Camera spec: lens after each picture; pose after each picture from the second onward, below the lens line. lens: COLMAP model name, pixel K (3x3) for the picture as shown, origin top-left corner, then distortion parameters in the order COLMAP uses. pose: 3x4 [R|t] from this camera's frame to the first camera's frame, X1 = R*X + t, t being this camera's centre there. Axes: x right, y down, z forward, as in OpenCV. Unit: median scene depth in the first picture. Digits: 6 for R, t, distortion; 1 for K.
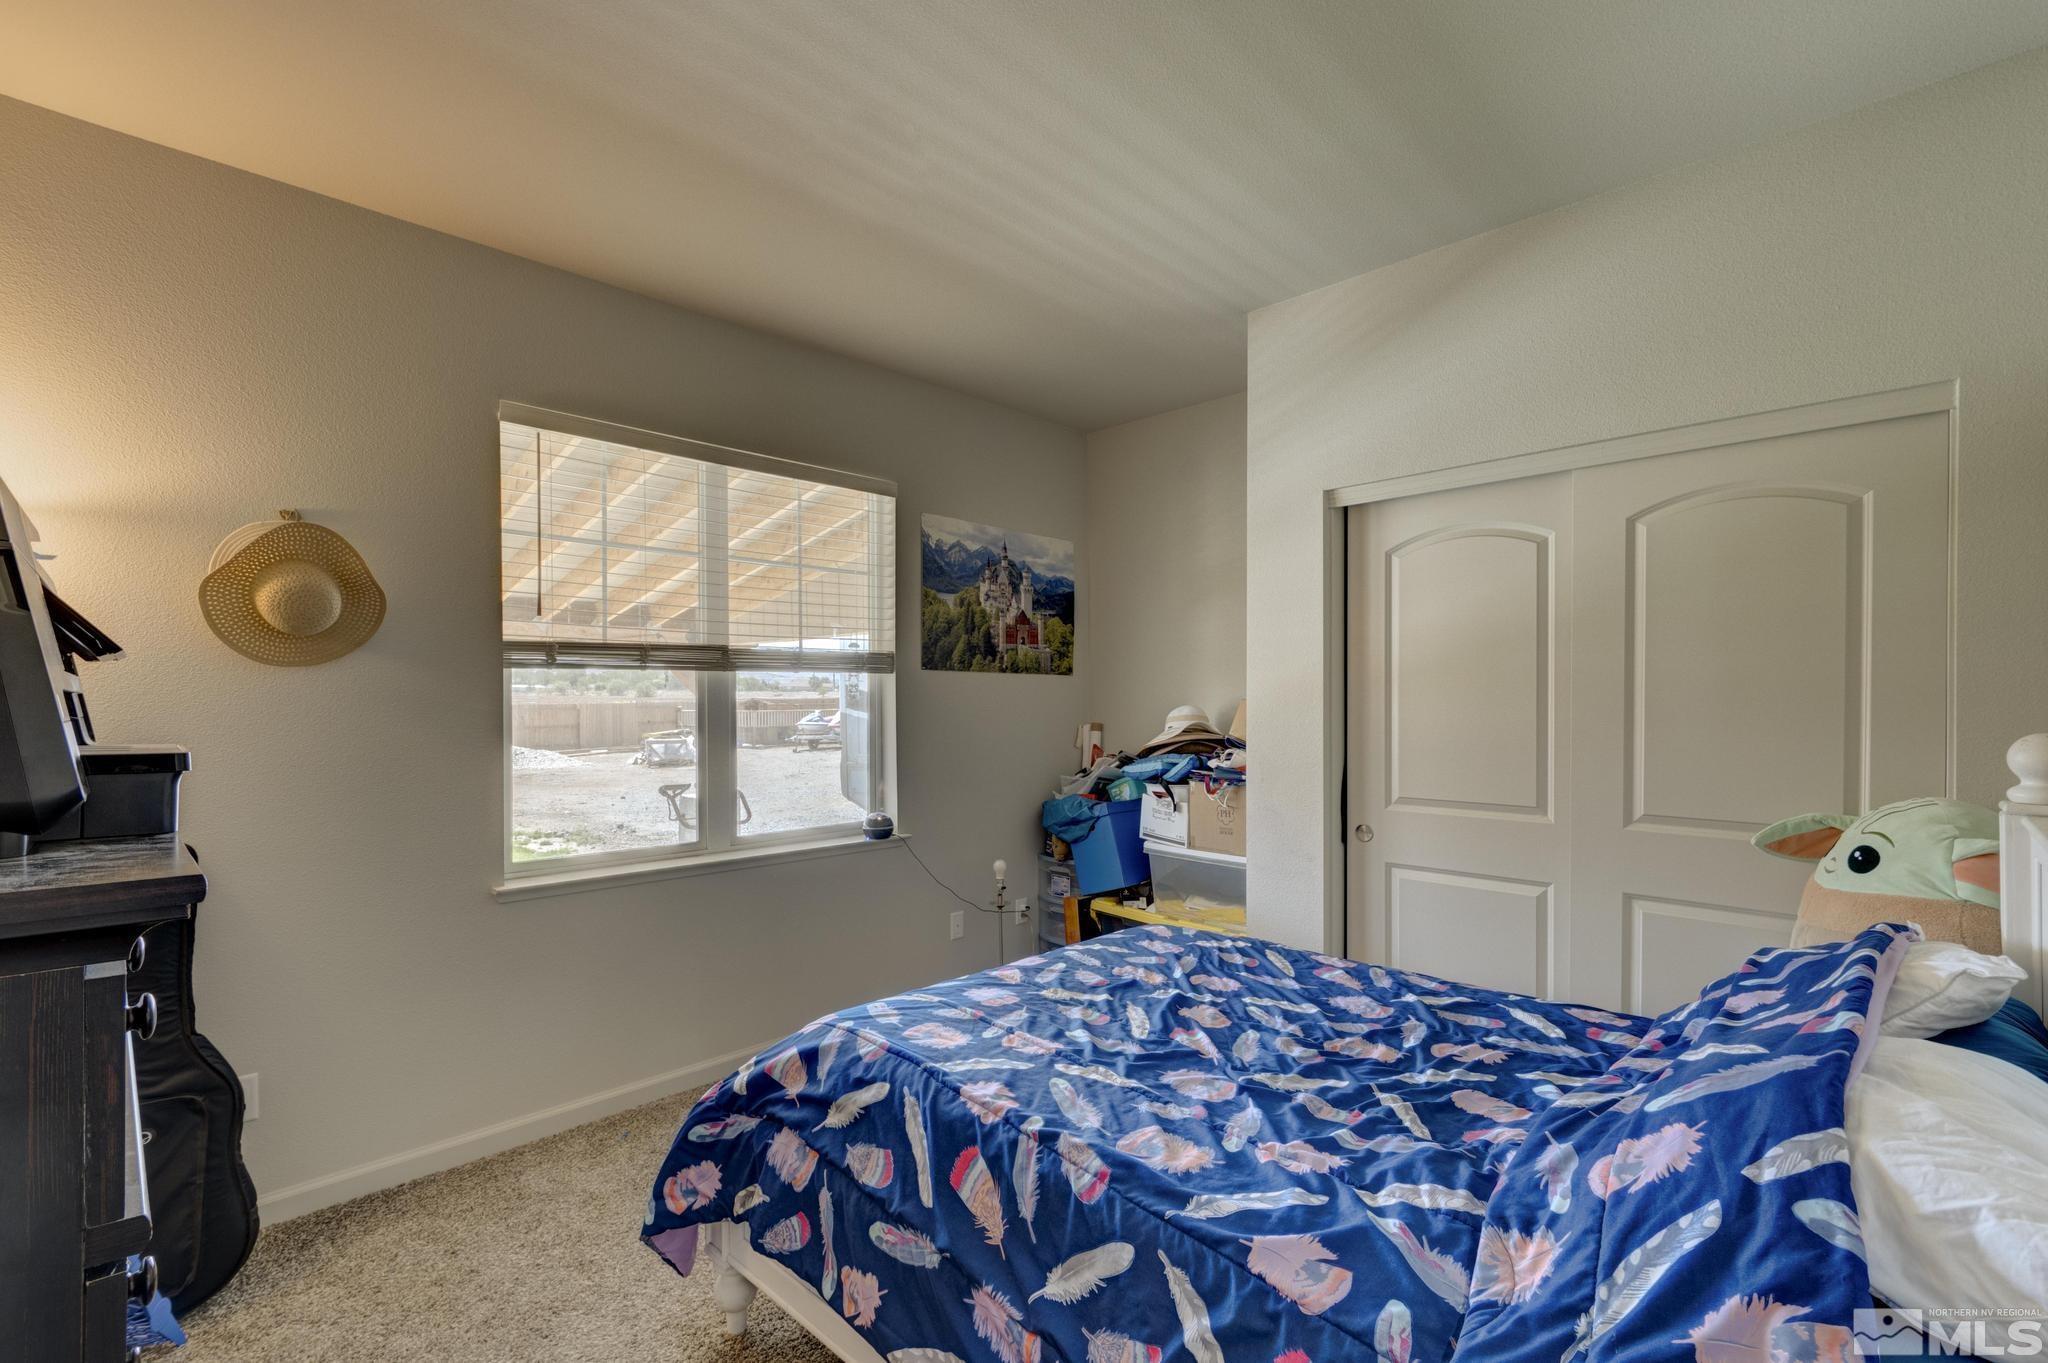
lens RADIAL K [[919.7, 0, 1027.9], [0, 919.7, 686.5], [0, 0, 1]] dist [0.000640, -0.001841]
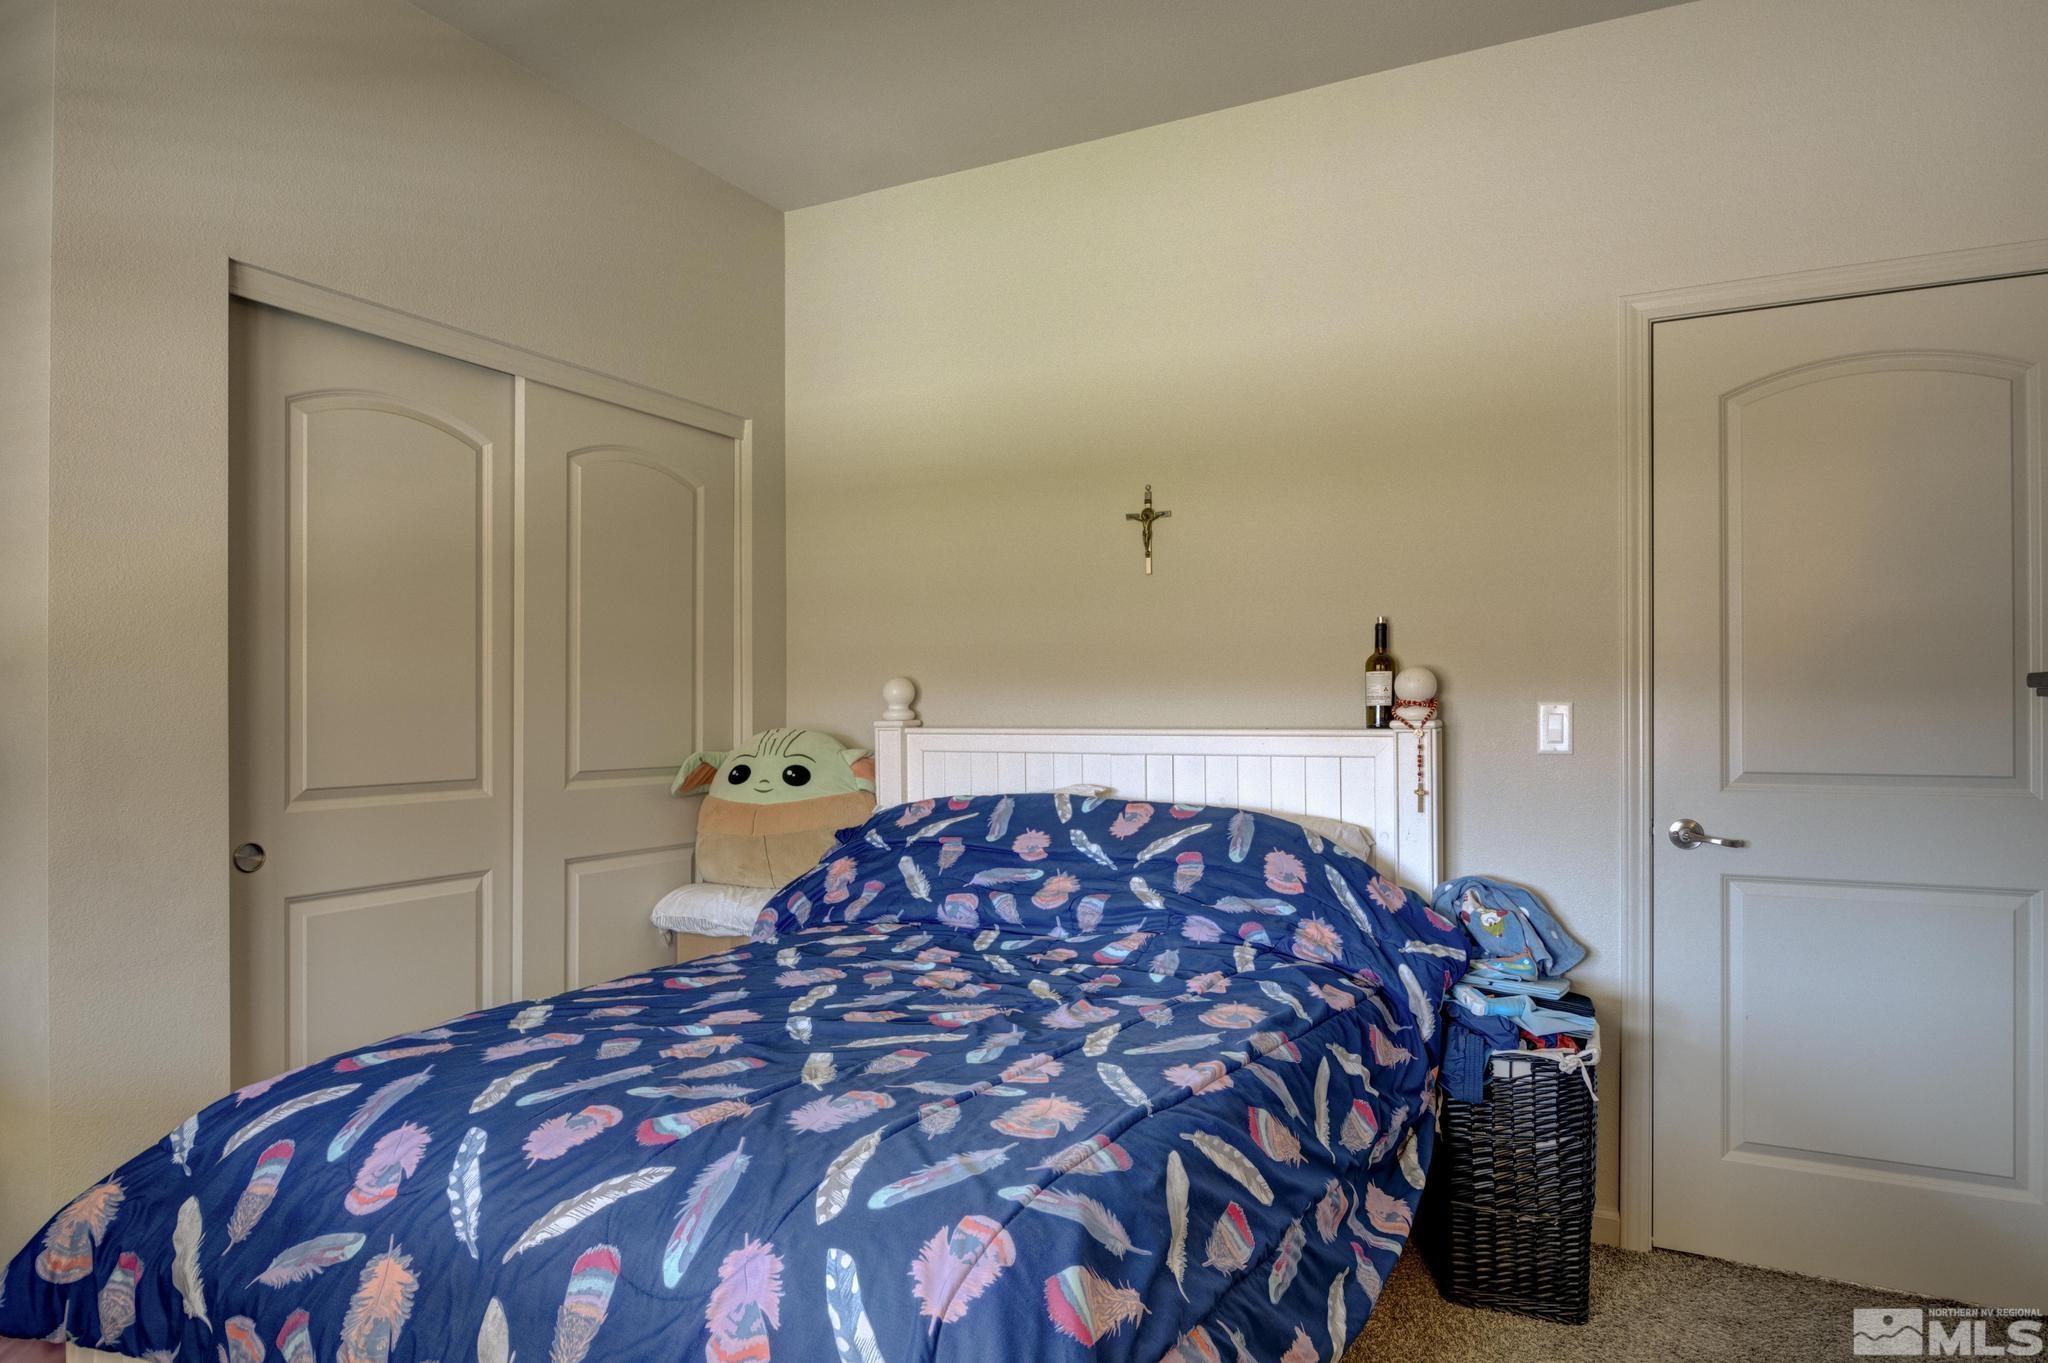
lens RADIAL K [[1237.8, 0, 1026.0], [0, 1237.8, 700.3], [0, 0, 1]] dist [0.003783, 0.000910]
pose [[-0.300314, 0.009265, 0.953795, -0.798296], [-0.010058, 0.999866, -0.012880, 0.091750], [-0.953787, -0.013461, -0.300181, 1.113311]]
